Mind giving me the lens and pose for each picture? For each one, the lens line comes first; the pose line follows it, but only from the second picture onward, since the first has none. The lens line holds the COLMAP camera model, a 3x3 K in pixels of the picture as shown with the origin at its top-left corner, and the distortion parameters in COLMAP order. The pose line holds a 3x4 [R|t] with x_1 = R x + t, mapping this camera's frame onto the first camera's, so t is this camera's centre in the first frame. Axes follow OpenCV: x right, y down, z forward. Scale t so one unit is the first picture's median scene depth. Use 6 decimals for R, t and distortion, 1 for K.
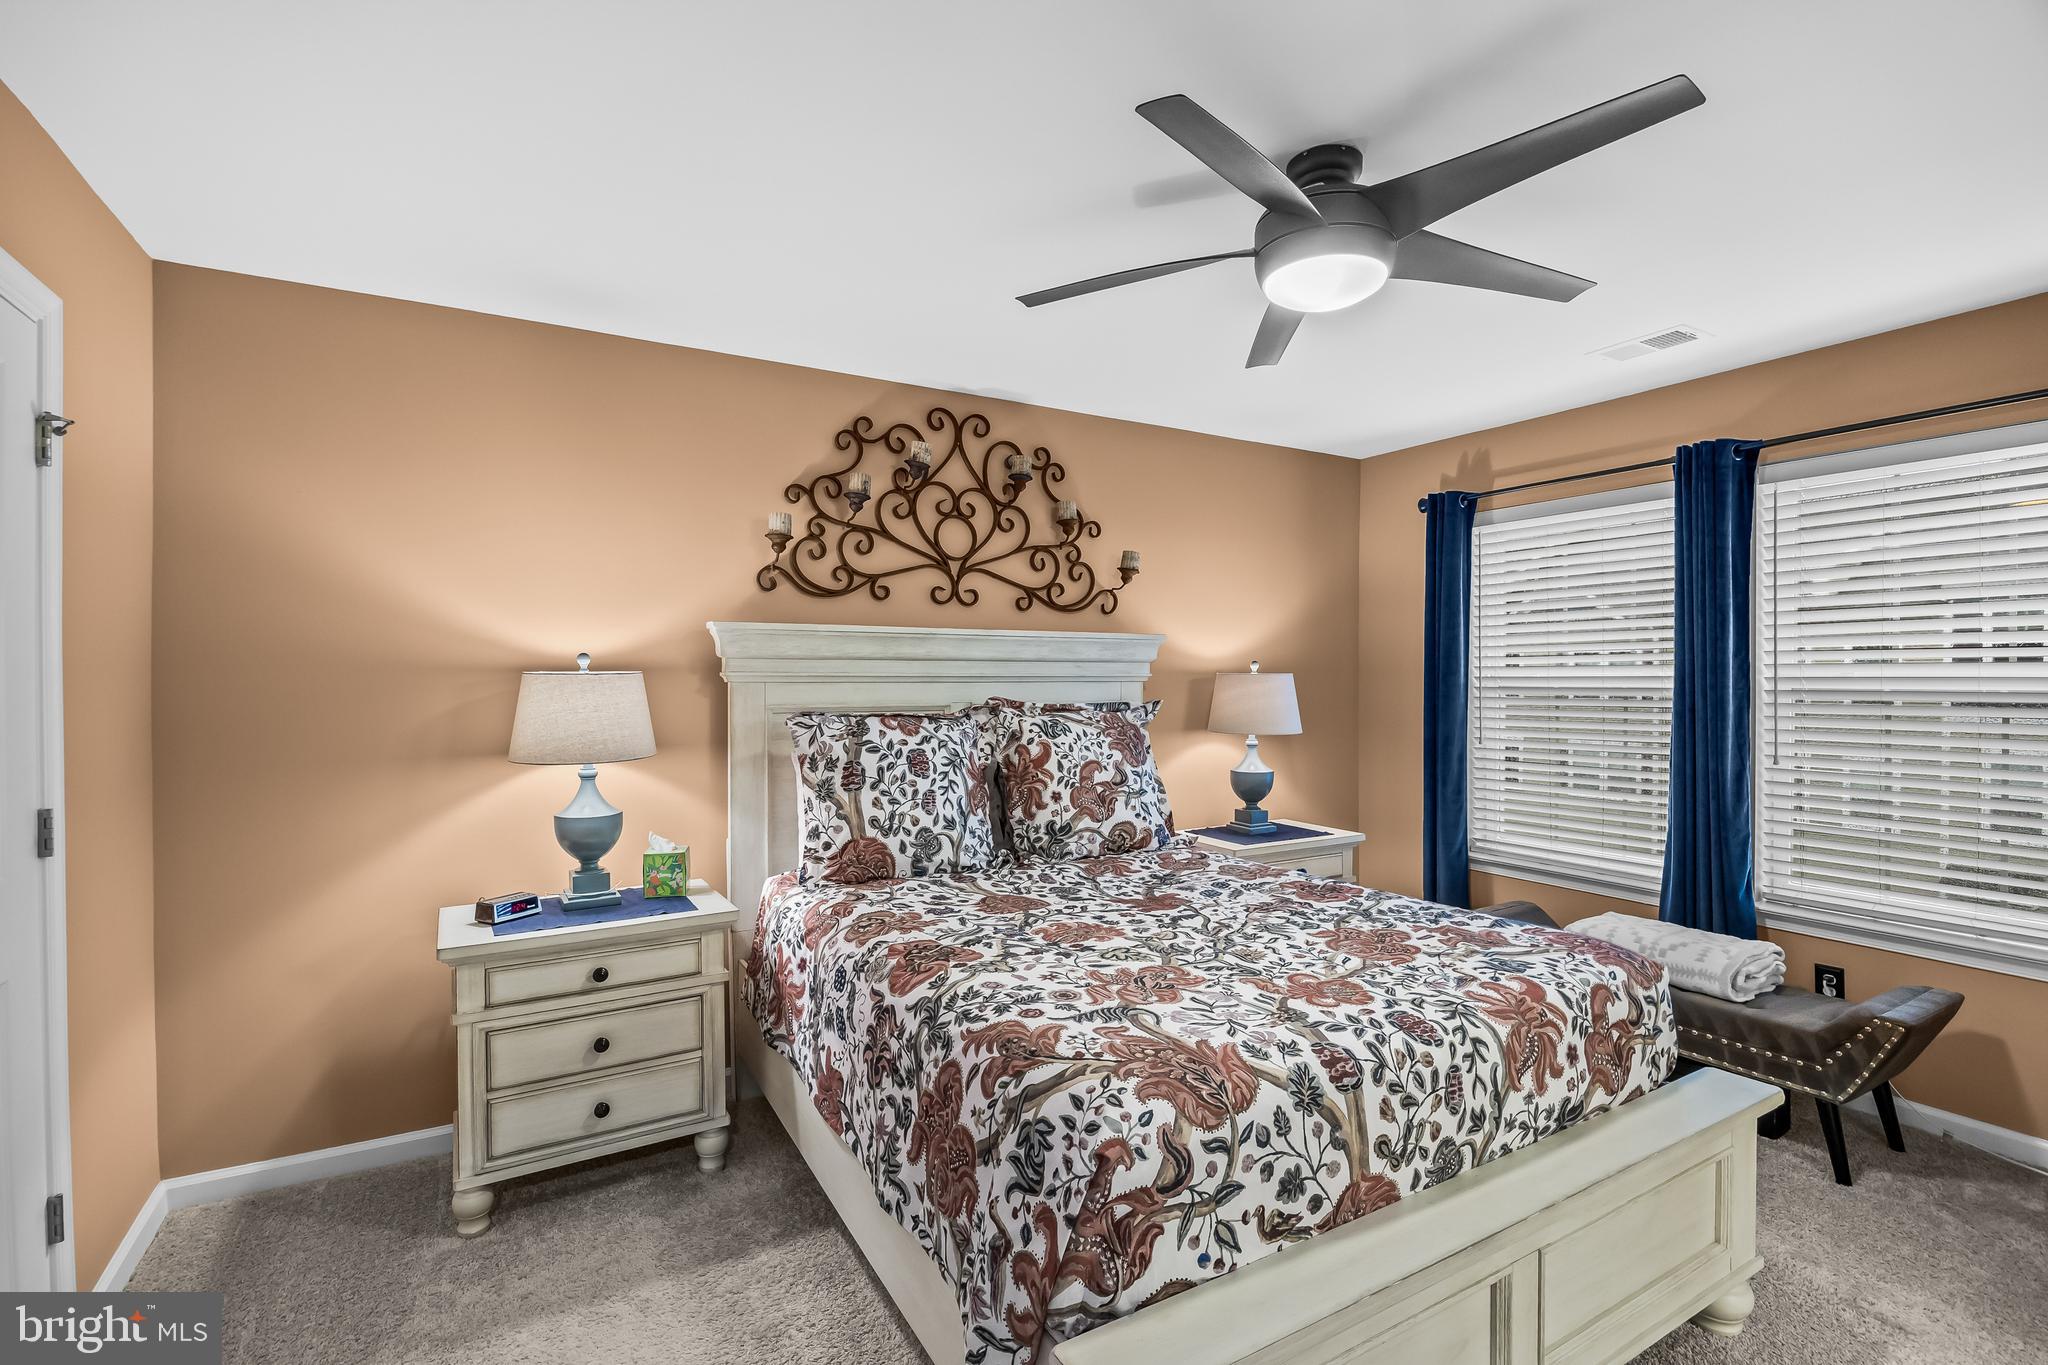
lens RADIAL K [[952.1, 0, 1024.0], [0, 952.1, 682.5], [0, 0, 1]] dist [-0.000021, -0.000018]
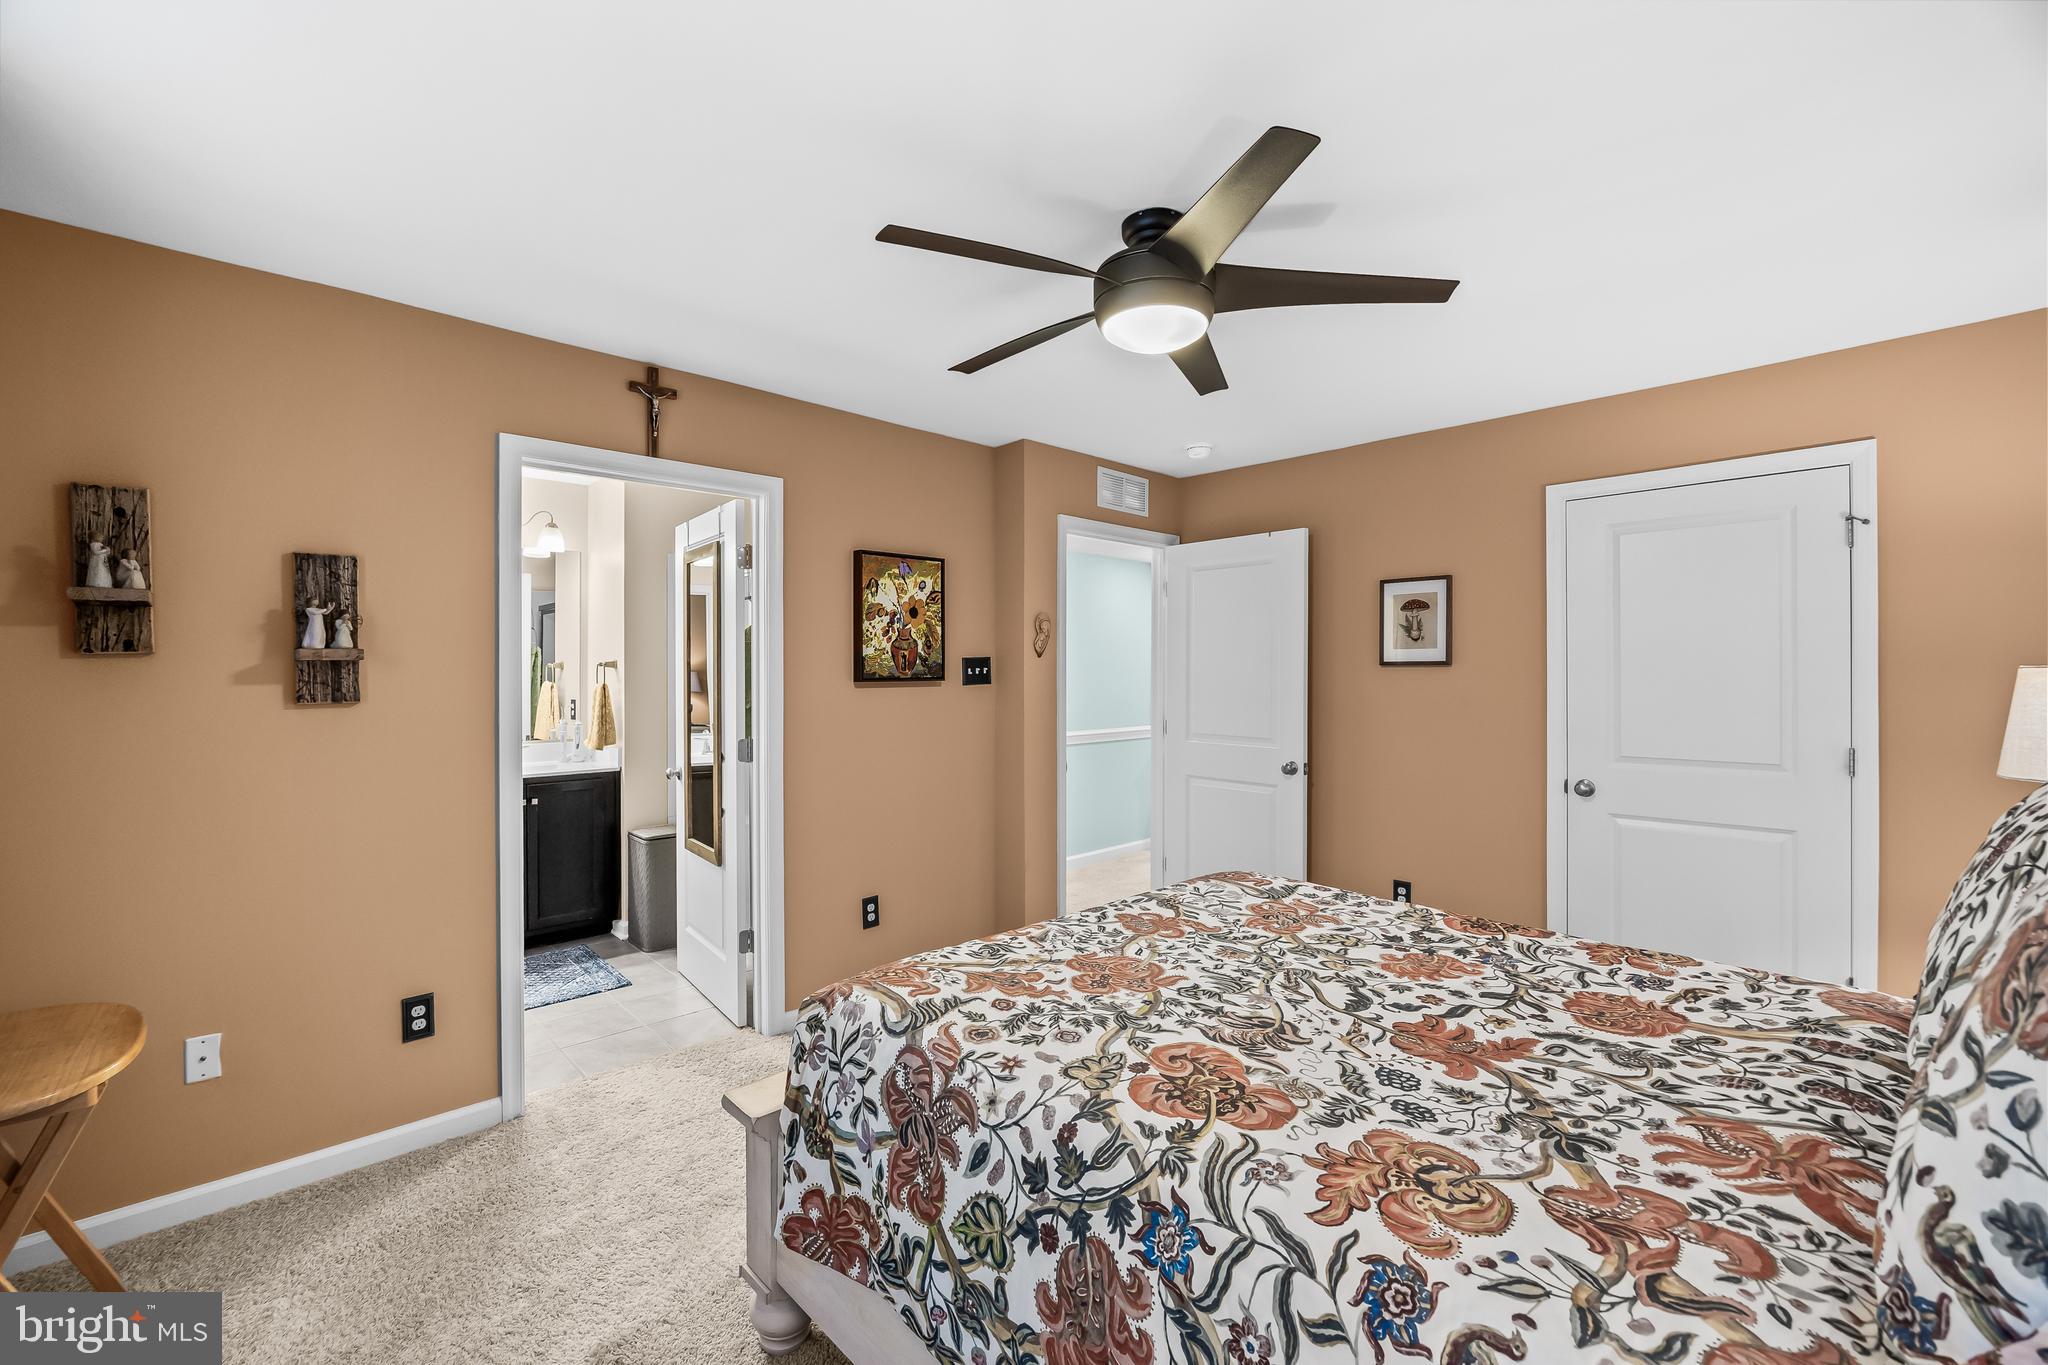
lens RADIAL K [[877.6, 0, 1024.0], [0, 877.6, 682.5], [0, 0, 1]] dist [-0.000012, -0.000013]
pose [[-0.970595, 0.006123, -0.240642, 0.659739], [0.001428, 0.999805, 0.019679, -0.015192], [0.240715, 0.018756, -0.970415, 1.814270]]
